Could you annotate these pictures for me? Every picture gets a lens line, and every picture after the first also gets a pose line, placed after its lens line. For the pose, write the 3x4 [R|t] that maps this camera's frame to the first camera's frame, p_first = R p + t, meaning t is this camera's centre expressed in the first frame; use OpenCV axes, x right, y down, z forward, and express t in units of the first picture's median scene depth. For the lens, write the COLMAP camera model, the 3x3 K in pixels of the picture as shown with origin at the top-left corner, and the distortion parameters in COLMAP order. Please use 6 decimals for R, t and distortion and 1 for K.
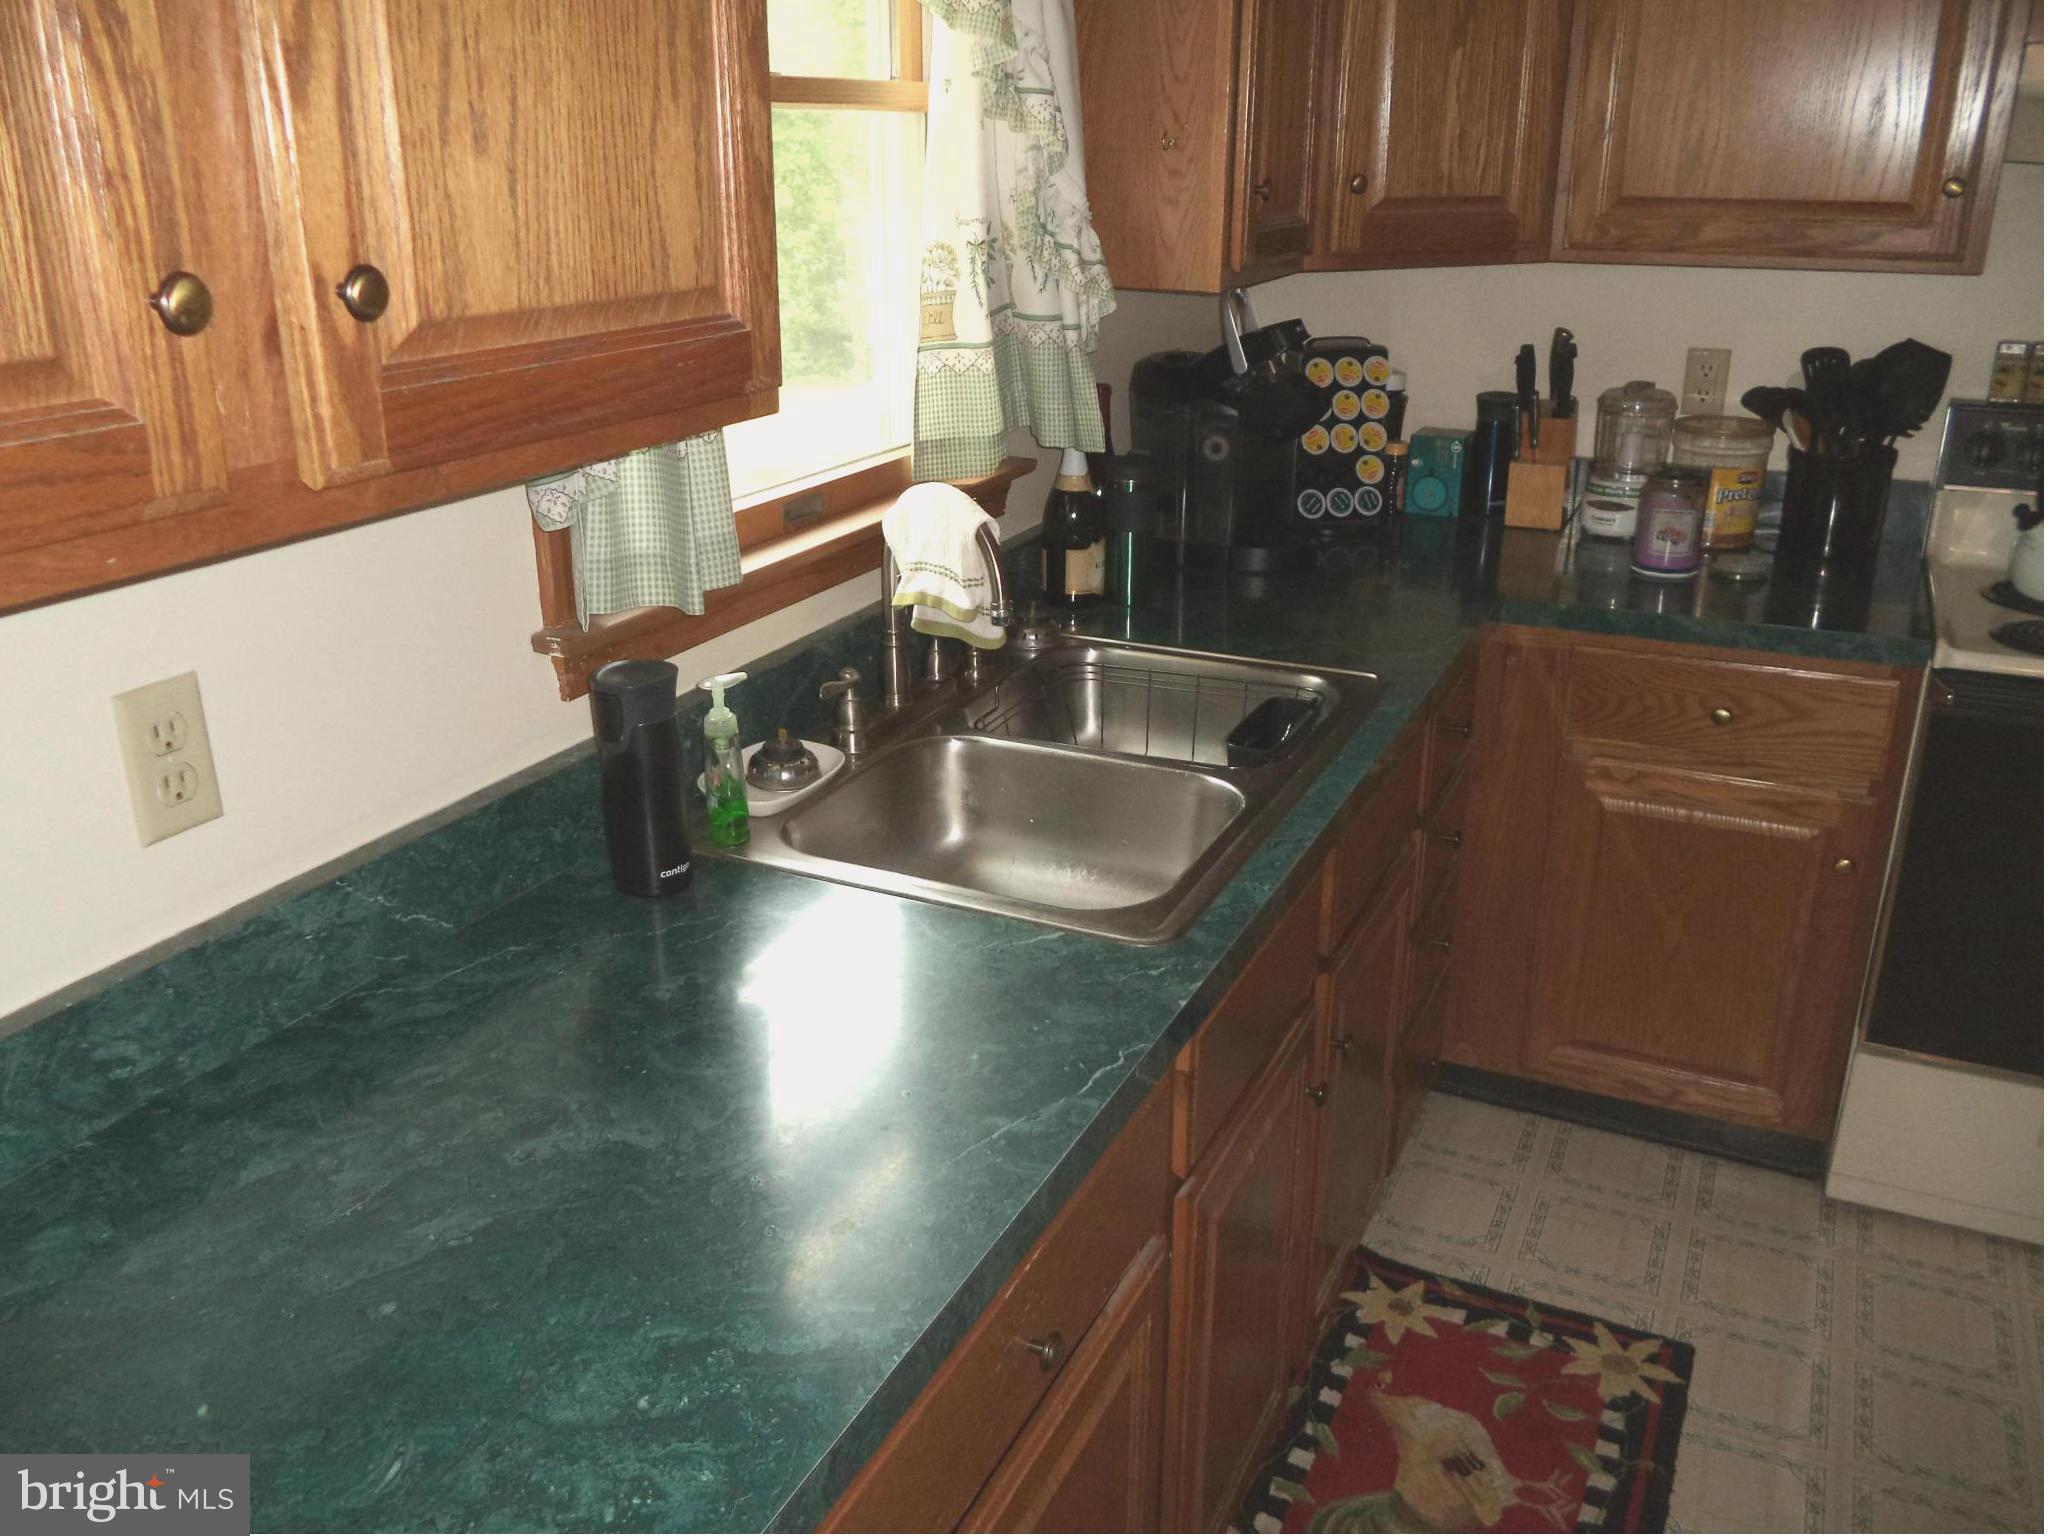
lens RADIAL K [[1685.2, 0, 1023.9], [0, 1685.2, 763.9], [0, 0, 1]] dist [-0.027245, -0.001081]
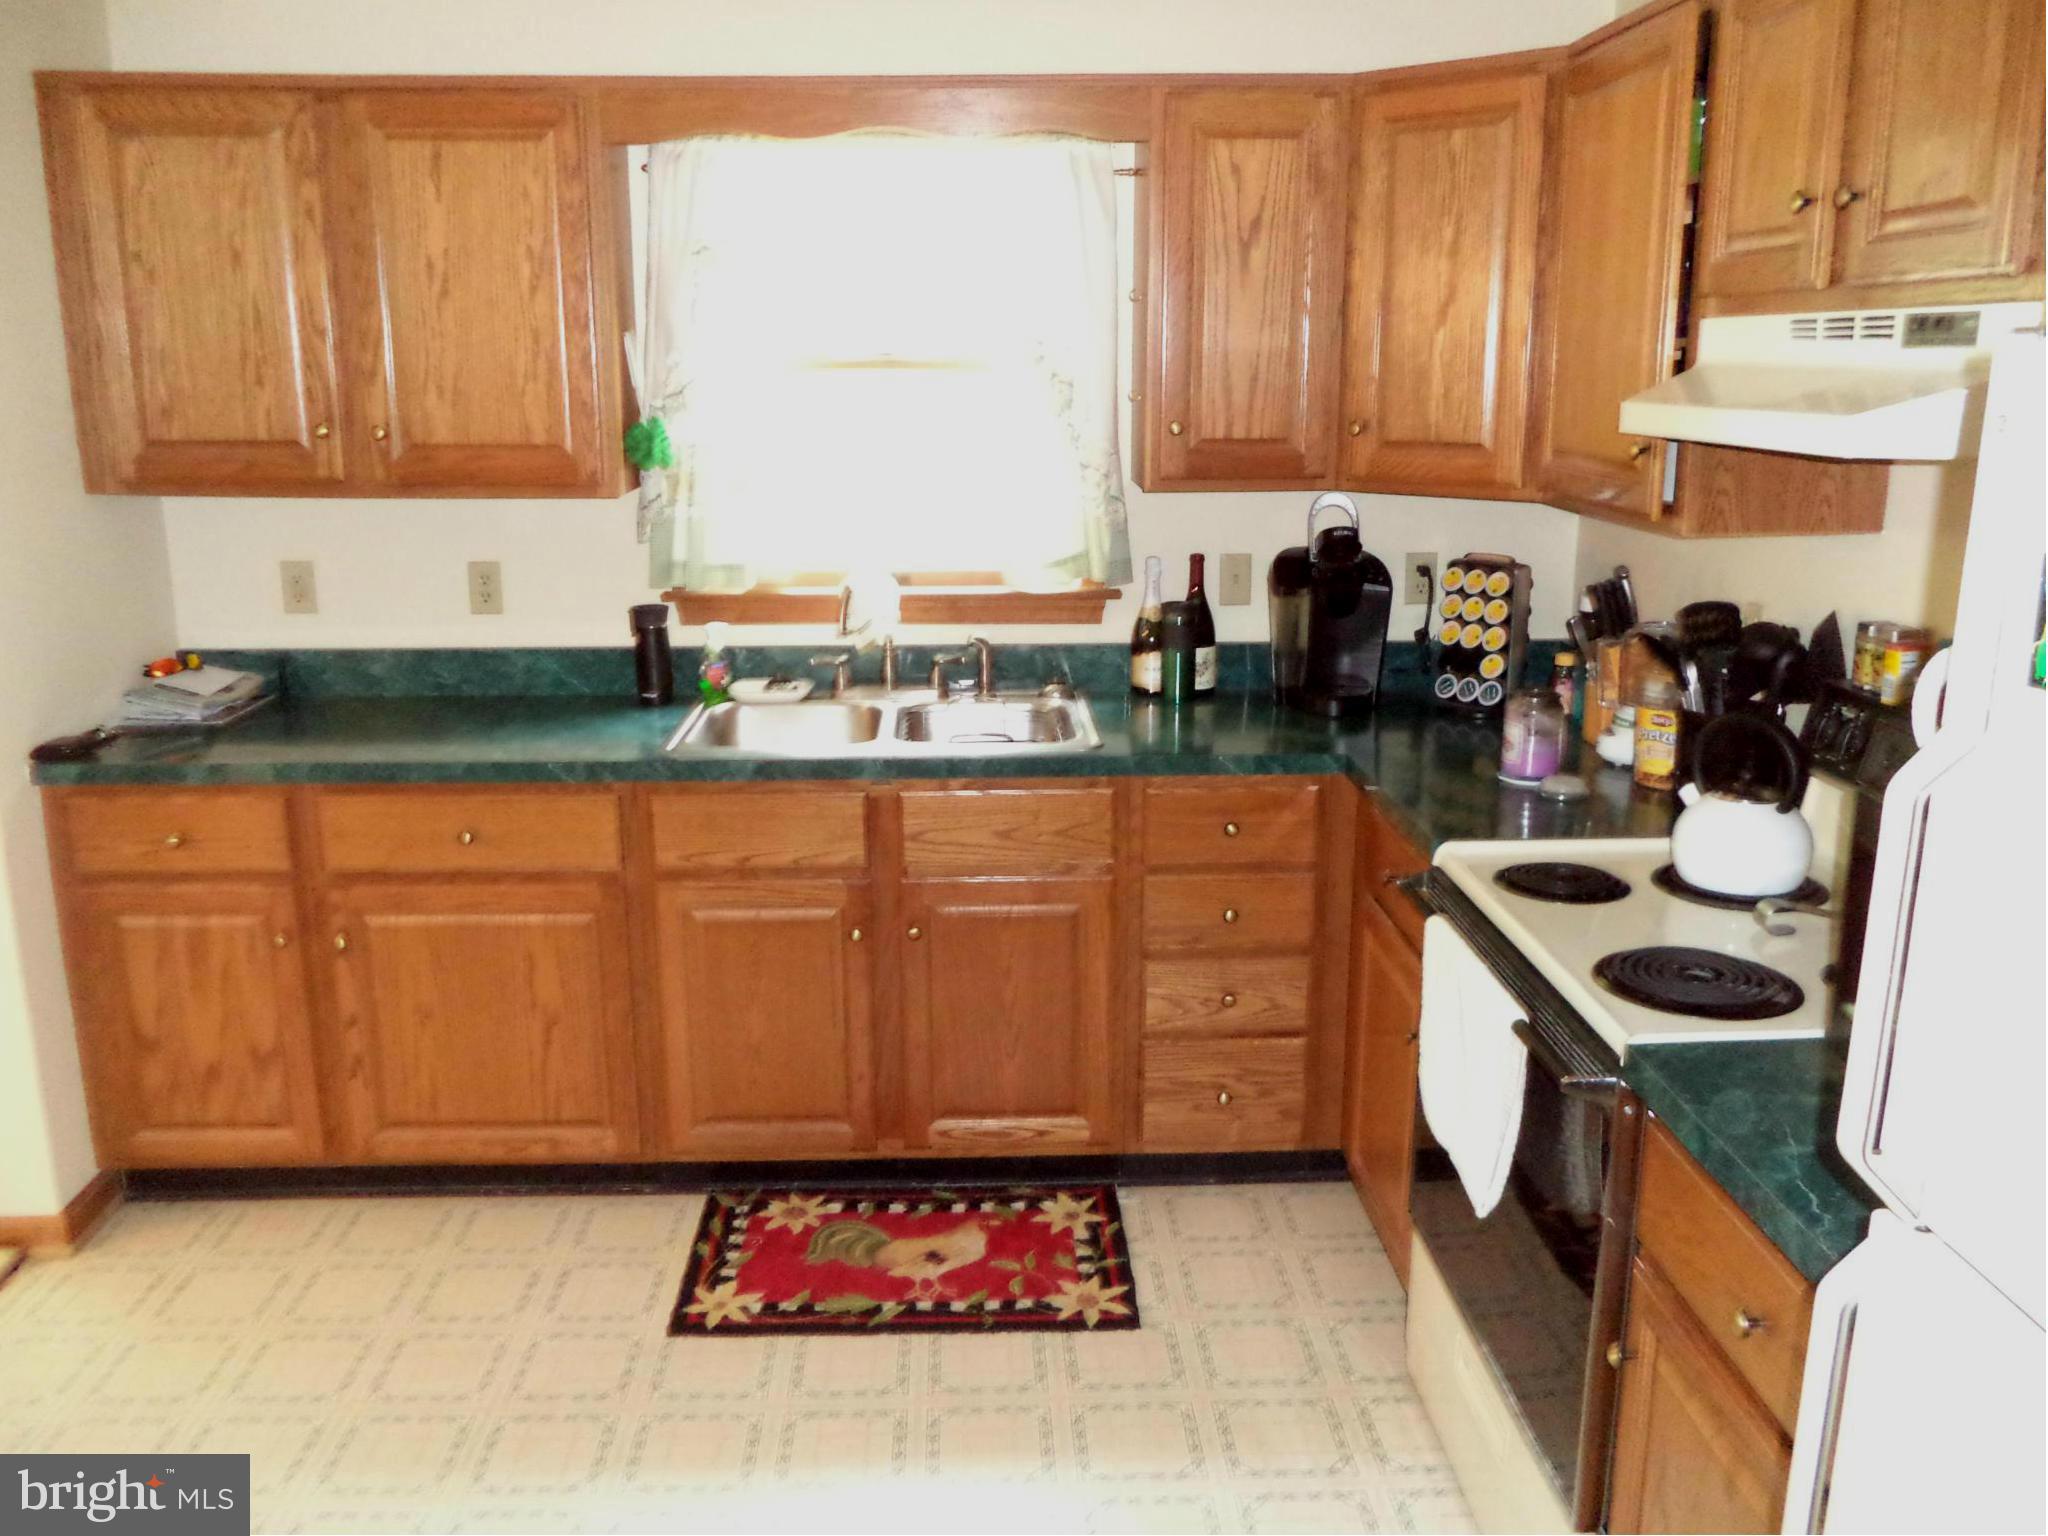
lens RADIAL K [[1685.2, 0, 1026.3], [0, 1685.2, 768.6], [0, 0, 1]] dist [-0.027245, -0.001081]
pose [[0.462522, 0.213819, -0.860439, 1.352192], [-0.313995, 0.947088, 0.066566, -0.104943], [0.829144, 0.239386, 0.505187, 0.194124]]
